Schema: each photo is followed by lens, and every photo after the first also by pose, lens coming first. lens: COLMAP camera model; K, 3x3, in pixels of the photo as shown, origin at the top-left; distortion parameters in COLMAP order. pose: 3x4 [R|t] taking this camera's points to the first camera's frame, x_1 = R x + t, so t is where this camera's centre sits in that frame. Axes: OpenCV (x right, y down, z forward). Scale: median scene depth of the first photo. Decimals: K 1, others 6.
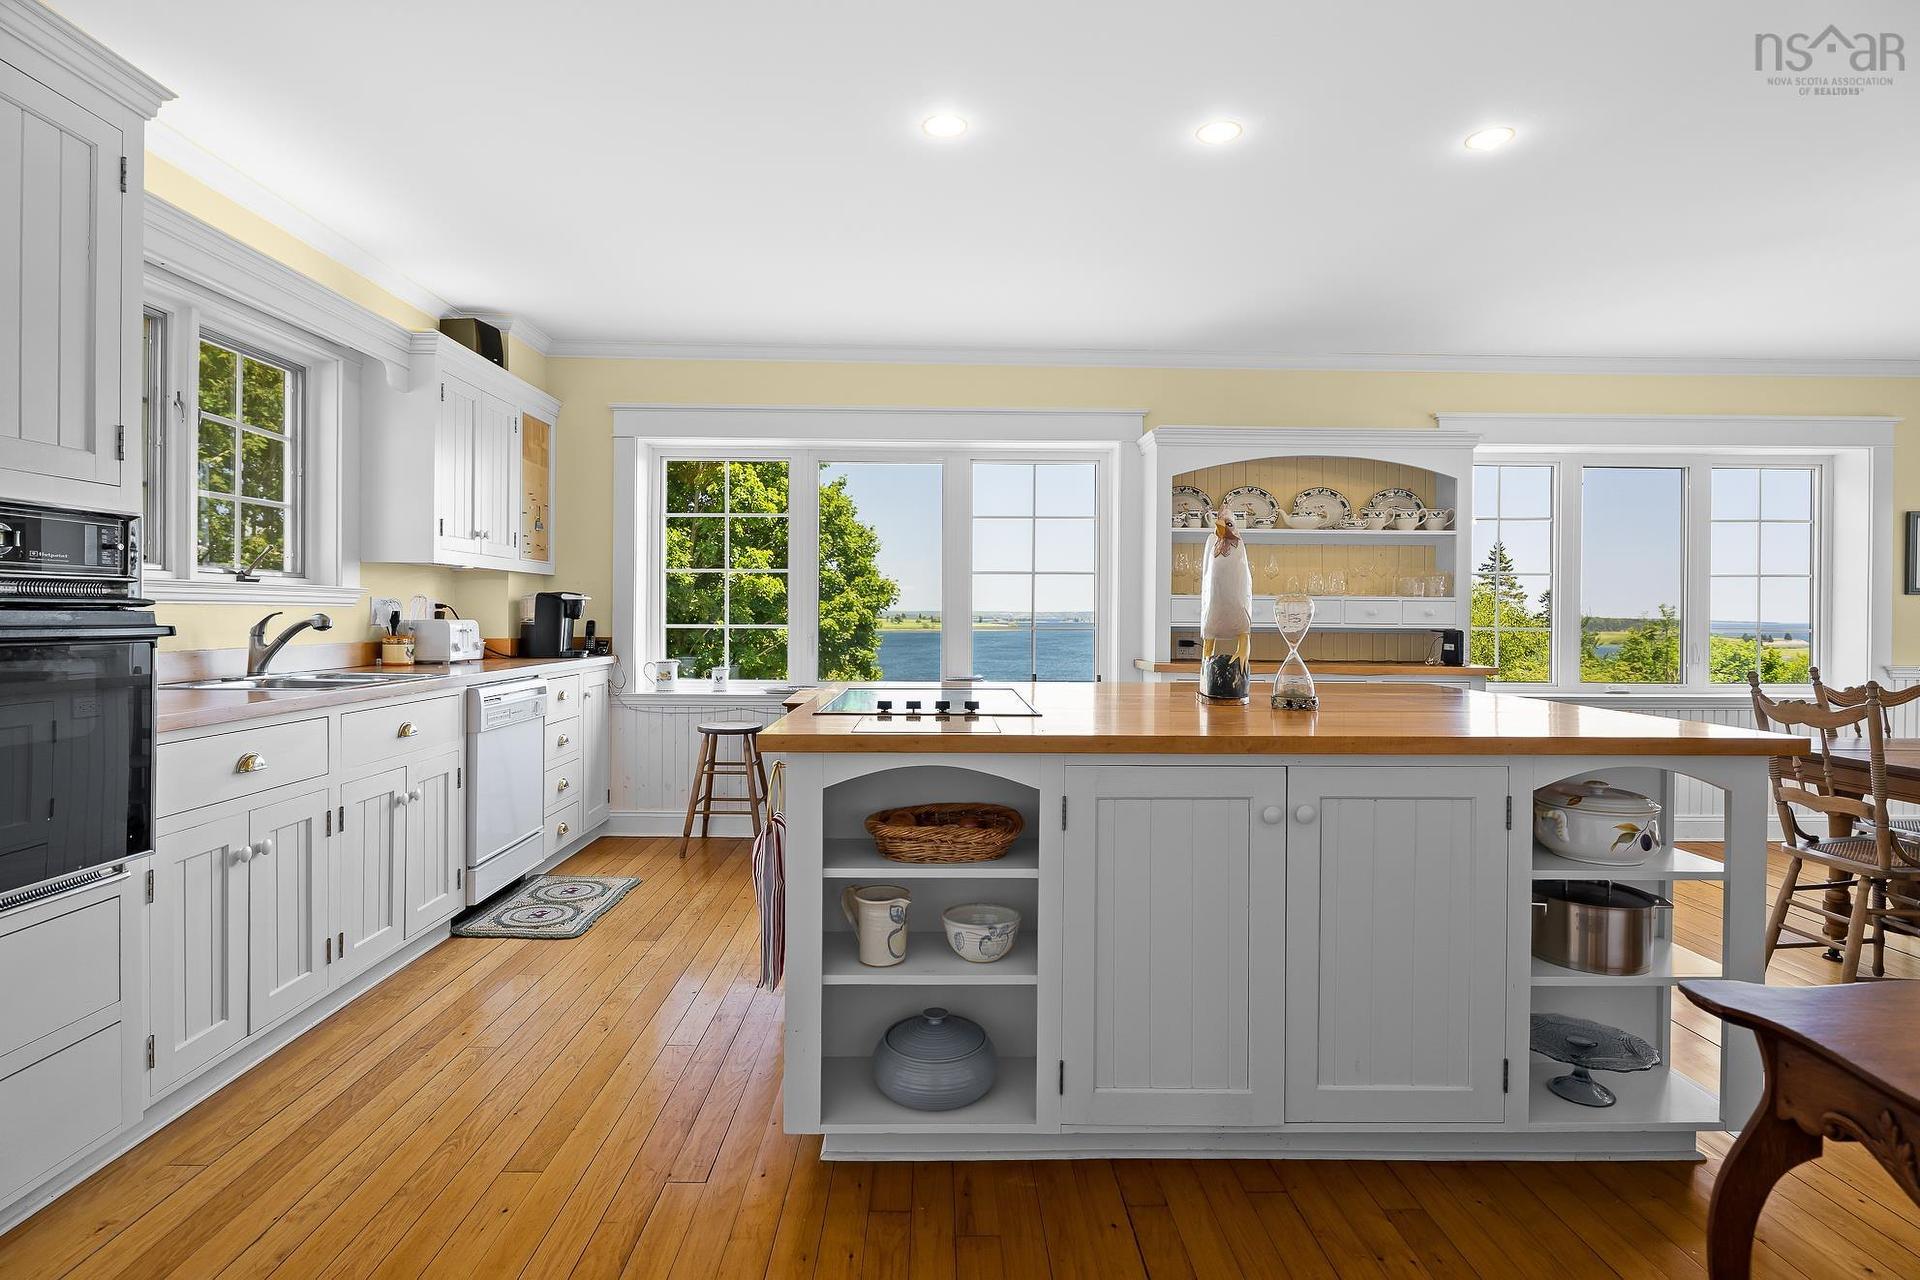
lens RADIAL K [[929.6, 0, 915.9], [0, 929.6, 620.6], [0, 0, 1]] dist [-0.006527, -0.001821]
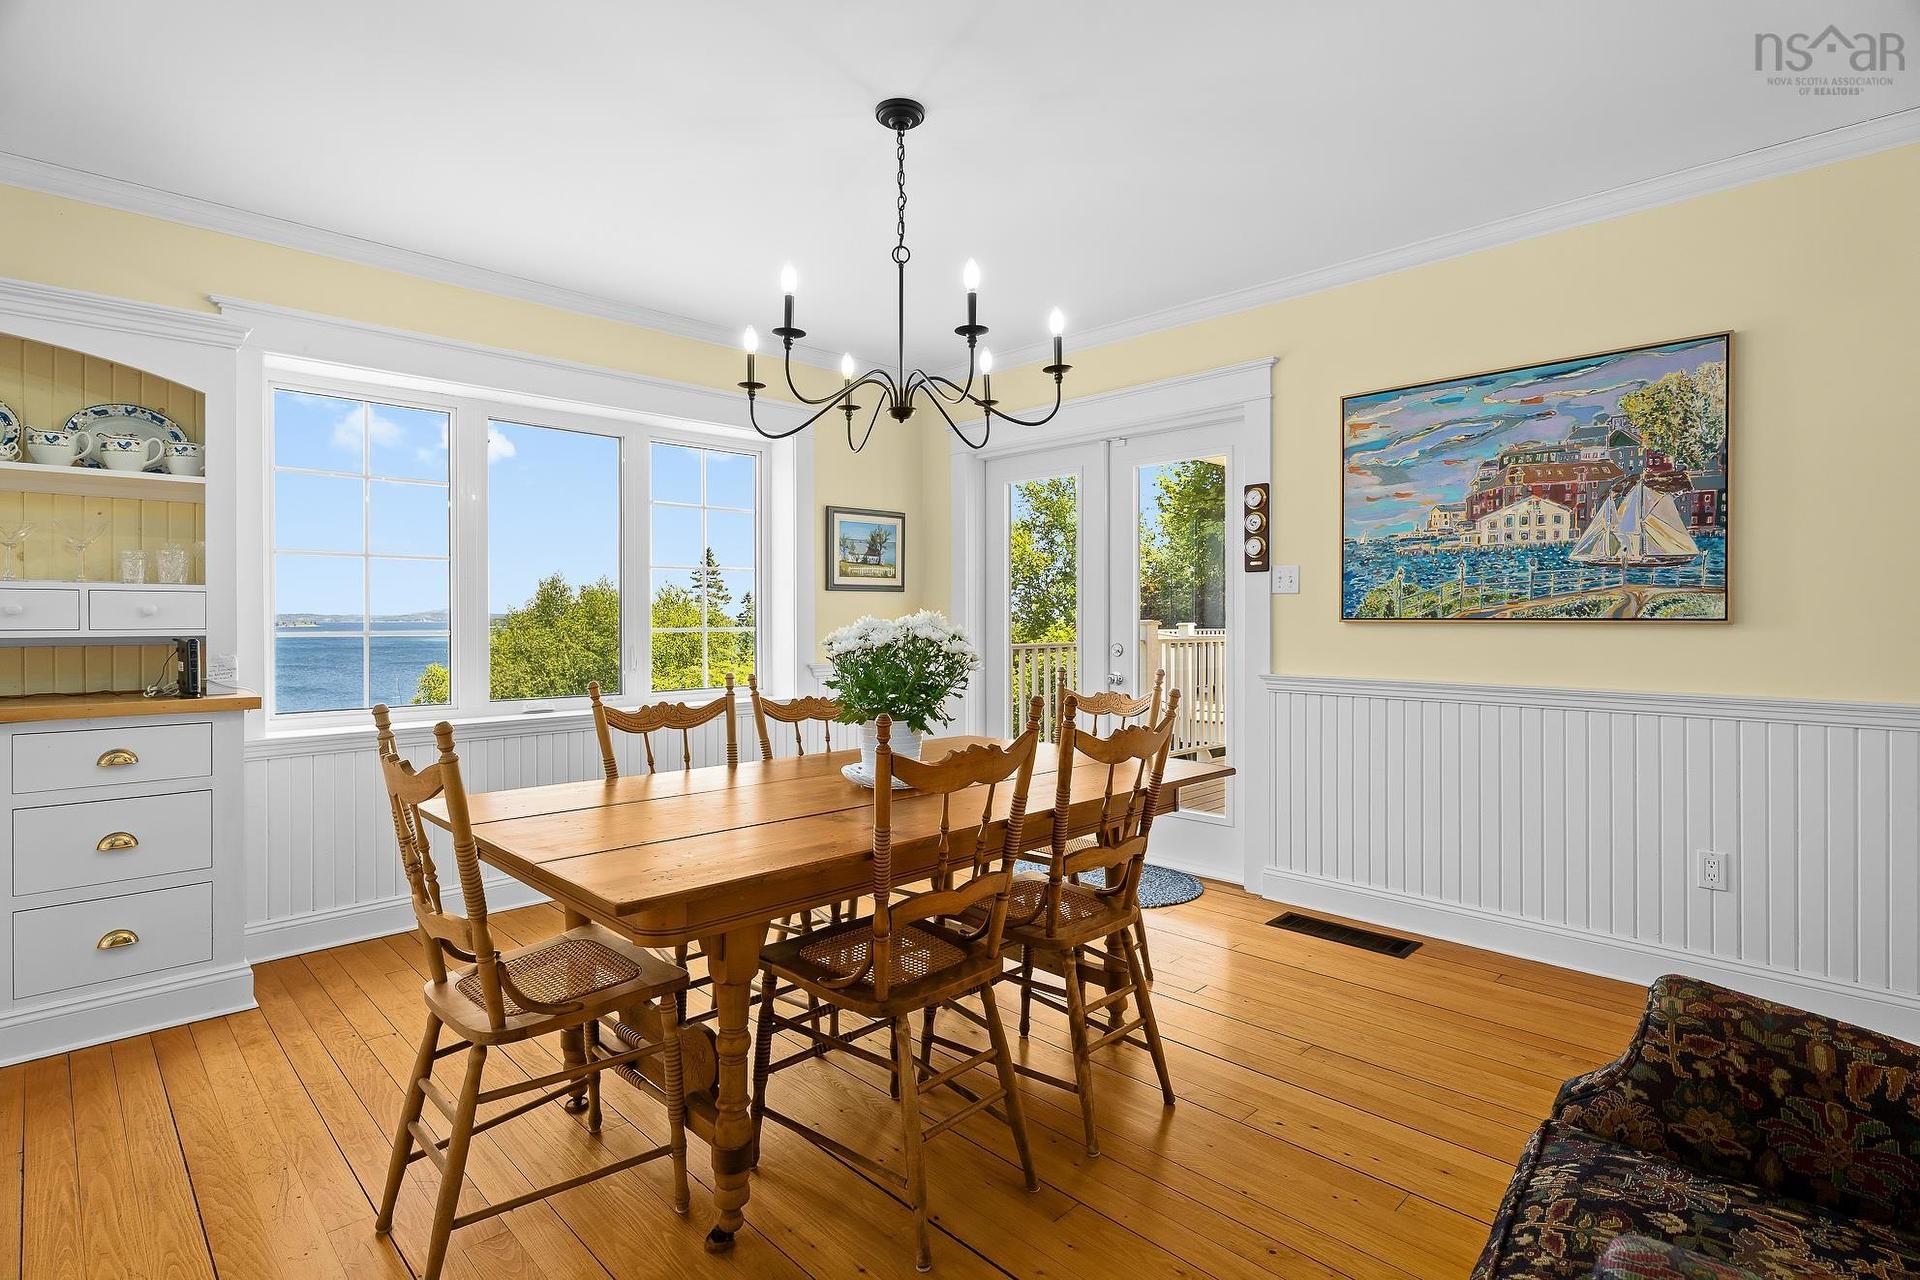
lens RADIAL K [[929.6, 0, 966.3], [0, 929.6, 627.5], [0, 0, 1]] dist [-0.006527, -0.001821]
pose [[0.718018, -0.014615, 0.695871, 0.638409], [0.011382, 0.999892, 0.009256, 0.004021], [-0.695932, 0.001275, 0.718107, 0.251135]]
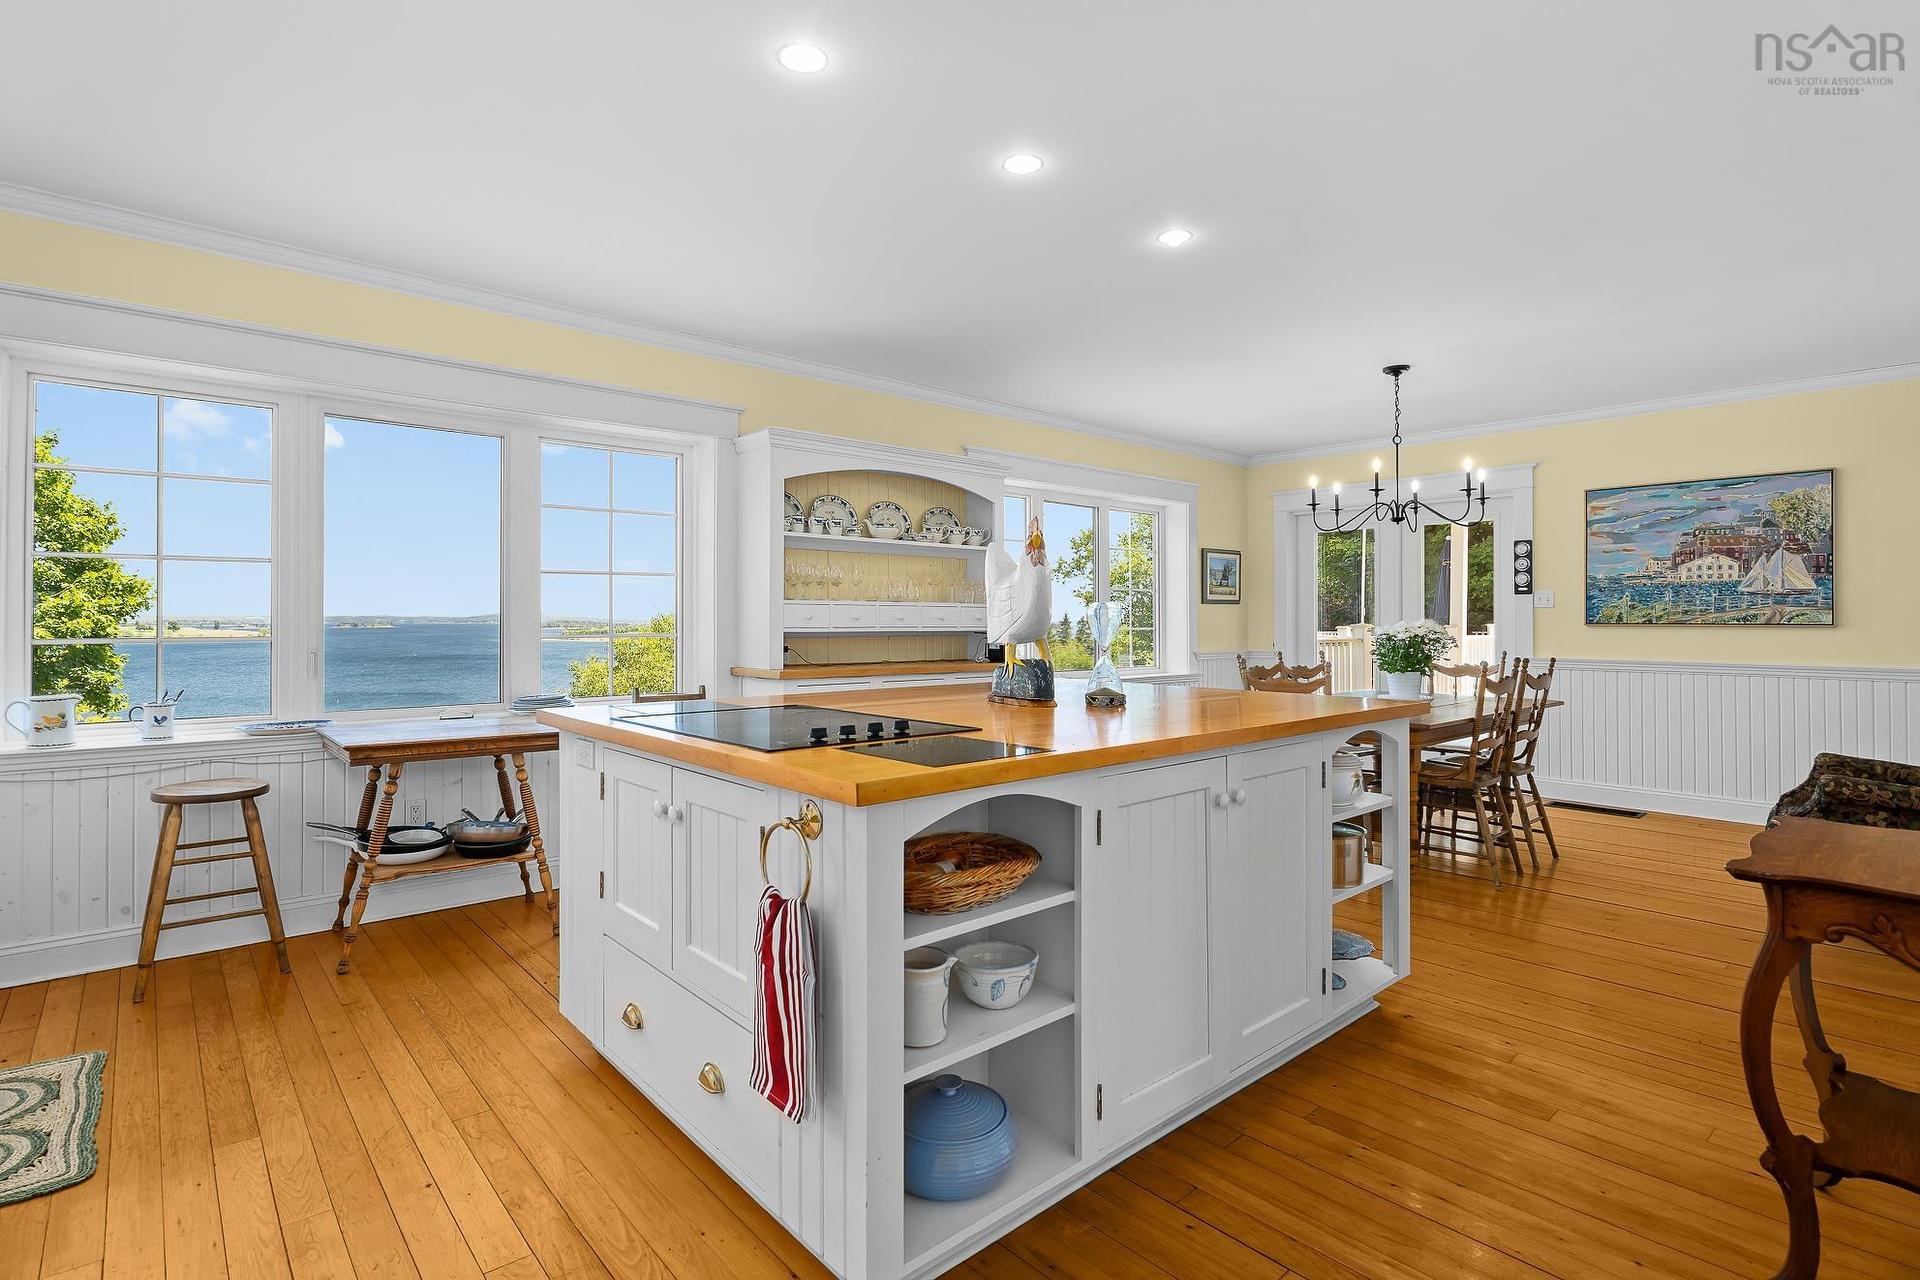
lens RADIAL K [[929.6, 0, 947.1], [0, 929.6, 618.8], [0, 0, 1]] dist [-0.006527, -0.001821]
pose [[0.759337, -0.004206, 0.650683, -0.281956], [0.008707, 0.999955, -0.003698, -0.003214], [-0.650639, 0.008473, 0.759340, 0.176412]]
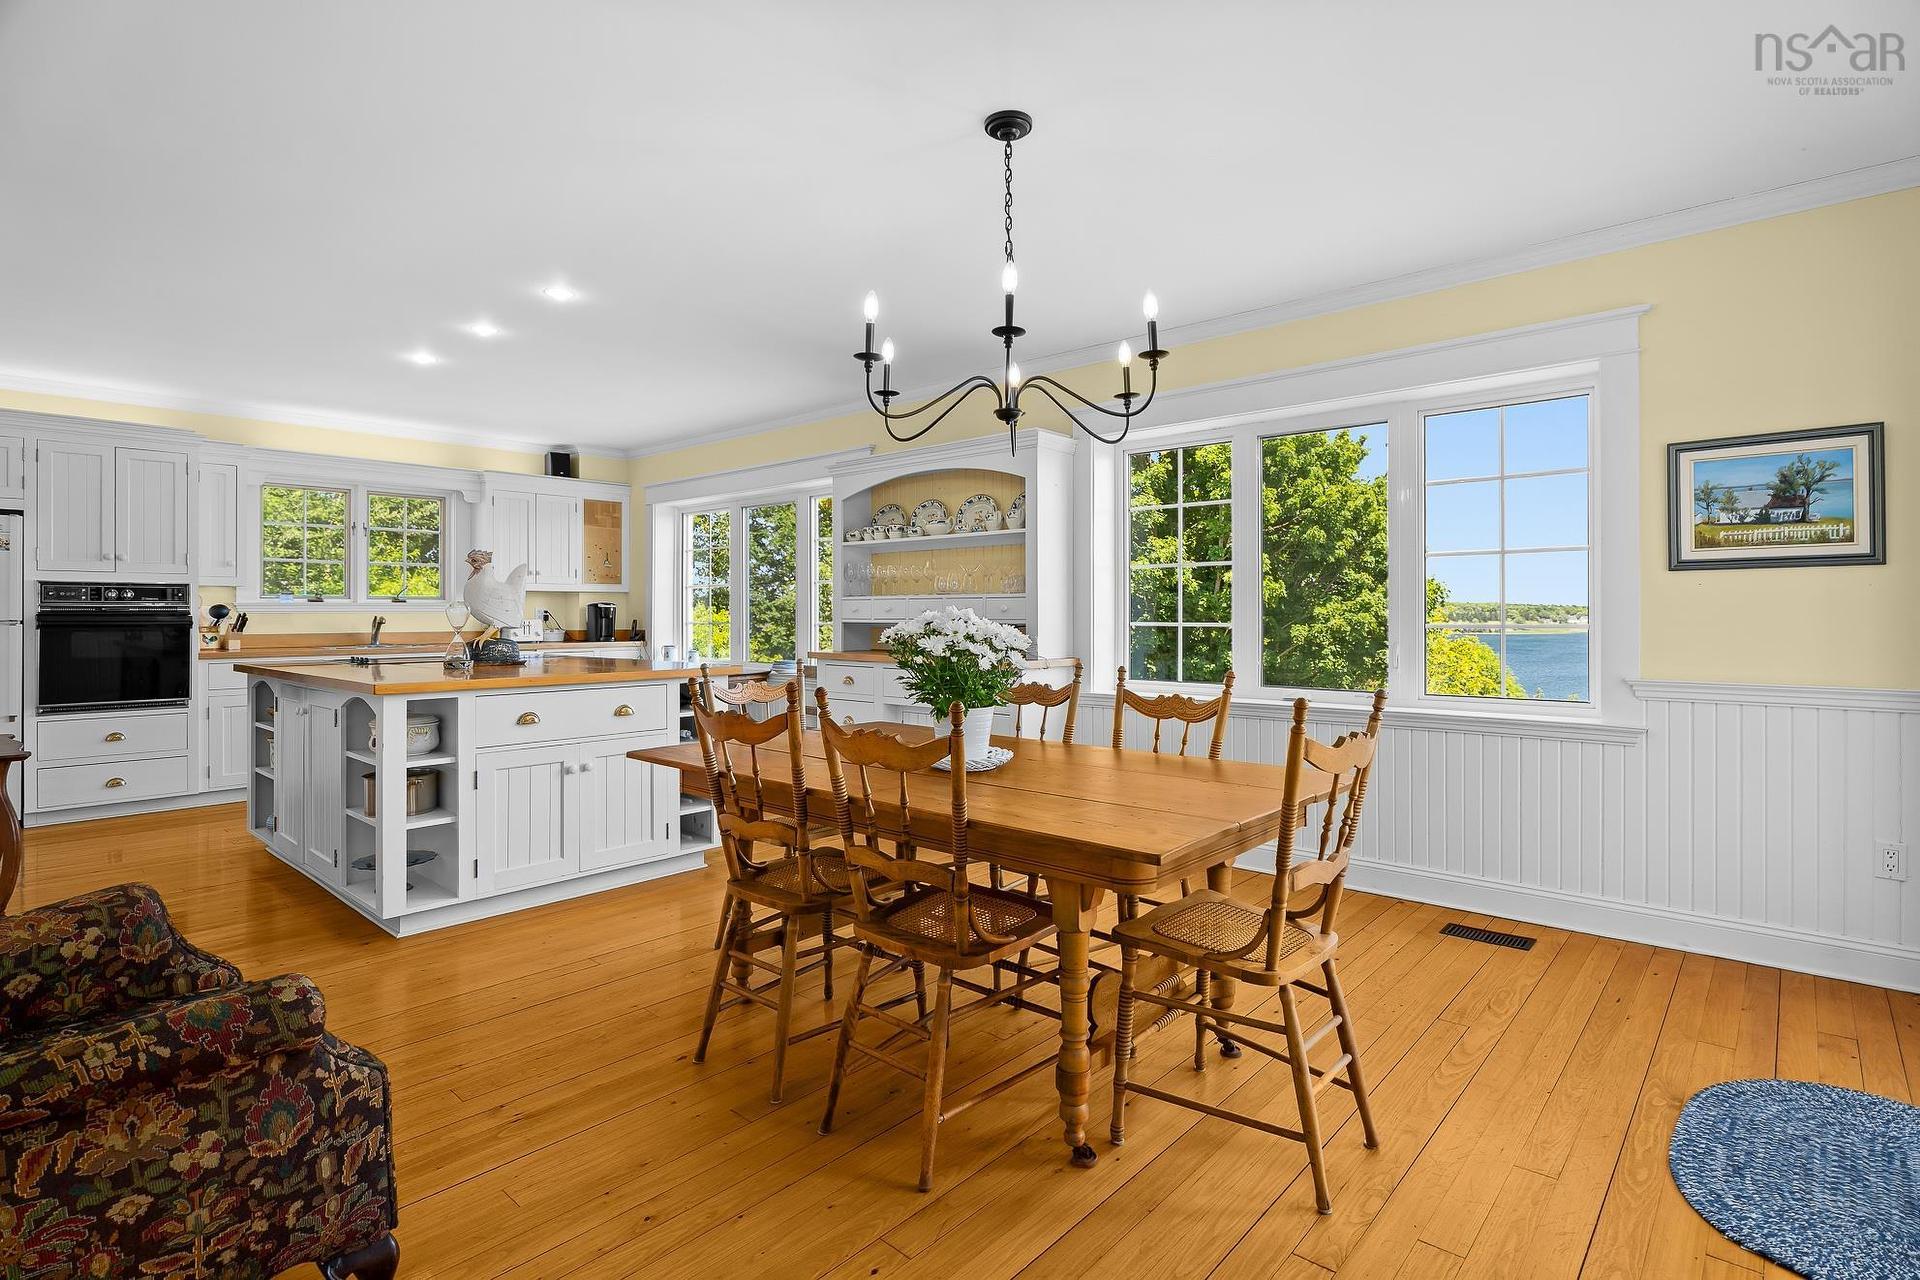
lens RADIAL K [[929.6, 0, 937.9], [0, 929.6, 608.1], [0, 0, 1]] dist [-0.006527, -0.001821]
pose [[0.728553, -0.011833, -0.684887, 1.487419], [0.000457, 0.999859, -0.016788, 0.011093], [0.684989, 0.011918, 0.728456, 0.221900]]
